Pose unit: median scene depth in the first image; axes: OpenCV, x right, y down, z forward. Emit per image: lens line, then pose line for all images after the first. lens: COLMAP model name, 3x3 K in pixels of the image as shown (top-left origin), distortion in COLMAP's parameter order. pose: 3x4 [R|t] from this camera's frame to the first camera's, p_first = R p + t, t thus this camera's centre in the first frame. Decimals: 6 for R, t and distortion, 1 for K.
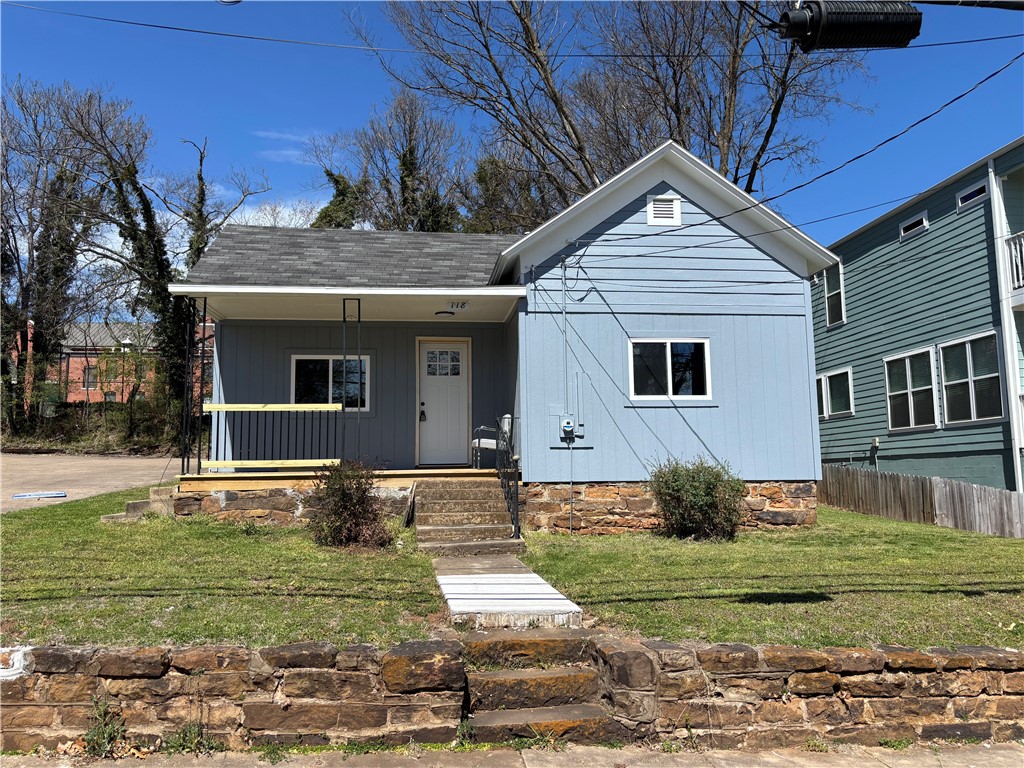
lens RADIAL K [[778.6, 0, 512.1], [0, 778.6, 386.4], [0, 0, 1]] dist [0.034066, -0.033747]
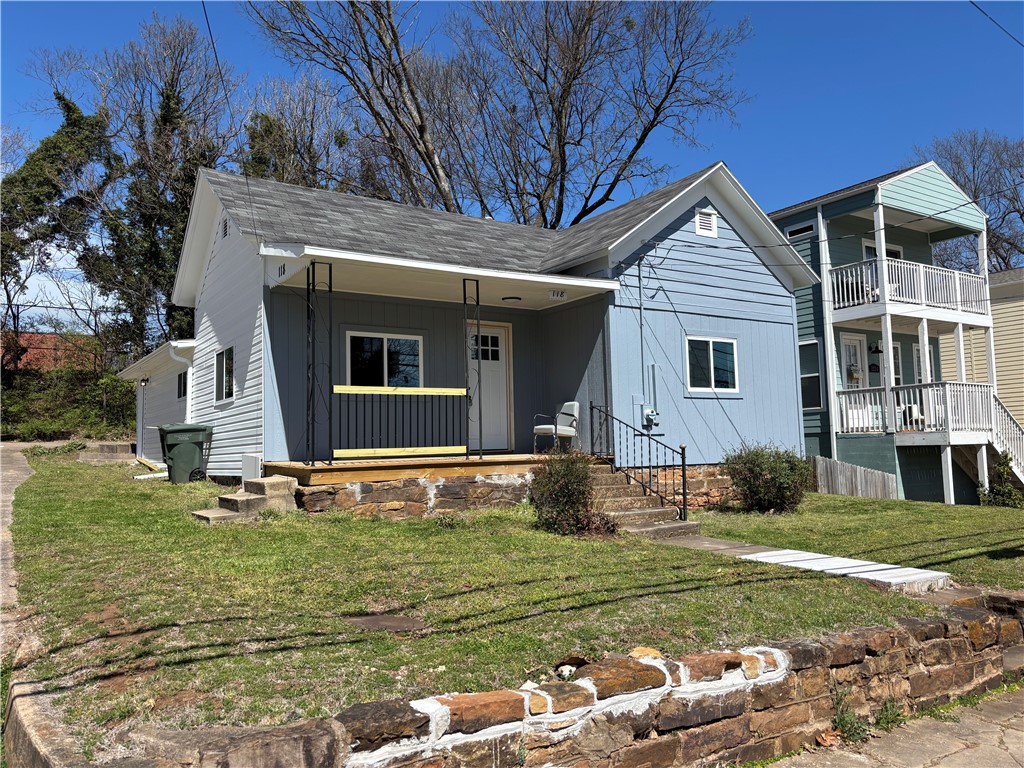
lens RADIAL K [[778.6, 0, 511.9], [0, 778.6, 380.8], [0, 0, 1]] dist [0.034066, -0.033747]
pose [[0.896570, 0.030251, 0.441869, -0.561101], [-0.039360, 0.999159, 0.011458, -0.000386], [-0.441151, -0.027665, 0.897007, 0.112104]]
